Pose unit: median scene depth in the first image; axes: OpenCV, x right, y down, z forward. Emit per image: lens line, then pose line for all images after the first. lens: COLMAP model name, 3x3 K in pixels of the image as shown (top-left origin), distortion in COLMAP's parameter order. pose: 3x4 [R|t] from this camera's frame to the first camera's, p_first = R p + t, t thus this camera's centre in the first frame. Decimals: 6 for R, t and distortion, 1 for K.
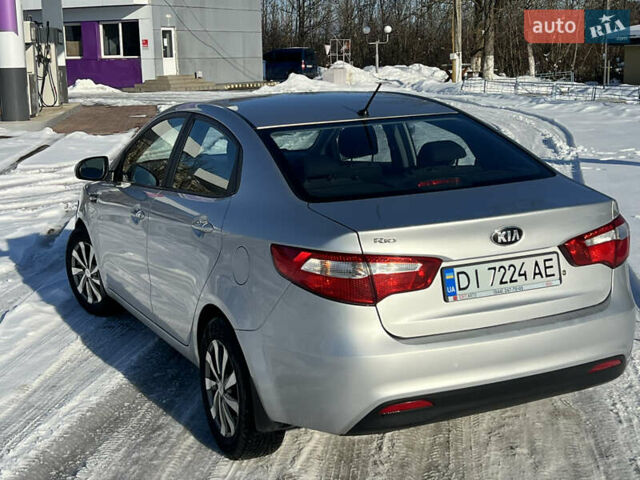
lens RADIAL K [[965.5, 0, 320.0], [0, 965.5, 240.0], [0, 0, 1]] dist [0.195995, -0.650300]
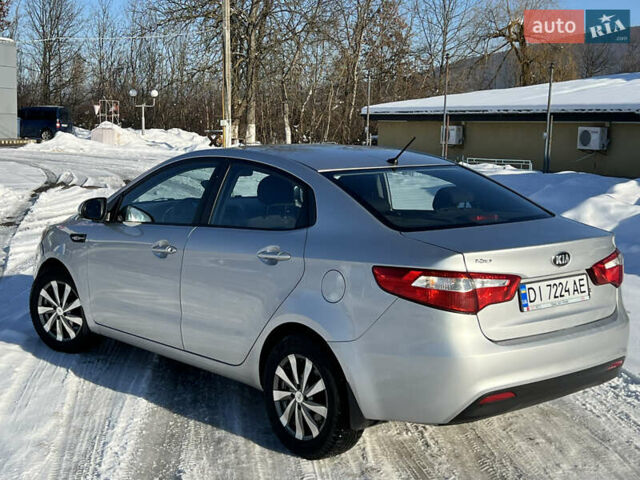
lens RADIAL K [[965.5, 0, 320.0], [0, 965.5, 240.0], [0, 0, 1]] dist [0.195995, -0.650300]
pose [[0.962356, 0.009840, 0.271614, -0.404688], [0.008376, 0.997796, -0.065827, 0.046255], [-0.271663, 0.065624, 0.960153, -0.113050]]
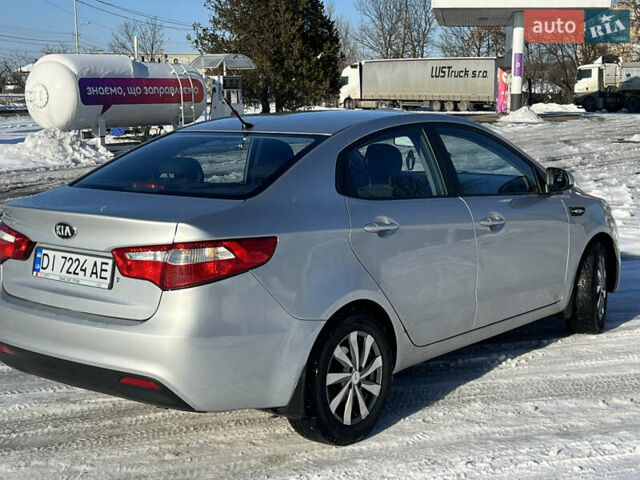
lens RADIAL K [[965.5, 0, 320.0], [0, 965.5, 240.0], [0, 0, 1]] dist [0.195995, -0.650300]
pose [[0.443953, 0.158809, -0.881865, 1.193040], [-0.184019, 0.979350, 0.083724, -0.128531], [0.876951, 0.125110, 0.464009, 0.662486]]
